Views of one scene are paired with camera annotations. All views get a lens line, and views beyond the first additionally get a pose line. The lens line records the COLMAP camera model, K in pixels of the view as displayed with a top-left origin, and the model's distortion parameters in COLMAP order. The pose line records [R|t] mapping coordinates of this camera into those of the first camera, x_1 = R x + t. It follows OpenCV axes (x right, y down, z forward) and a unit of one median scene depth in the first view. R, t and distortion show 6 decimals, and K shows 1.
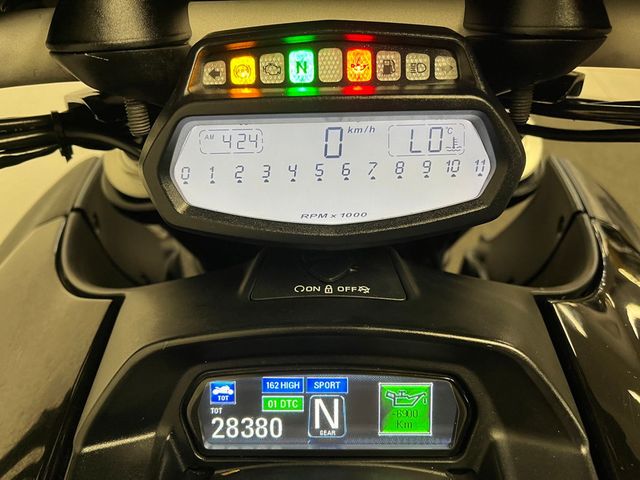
lens RADIAL K [[472.1, 0, 320.0], [0, 472.1, 240.0], [0, 0, 1]] dist [0.003463, -0.001225]
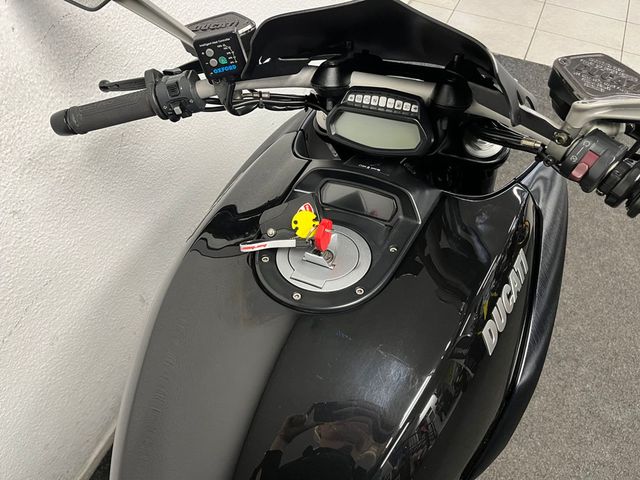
lens RADIAL K [[472.1, 0, 320.0], [0, 472.1, 240.0], [0, 0, 1]] dist [0.003463, -0.001225]
pose [[0.902243, 0.272474, -0.334240, 0.925046], [-0.239194, 0.961137, 0.137846, 0.211720], [0.358810, -0.044423, 0.932353, -2.167730]]
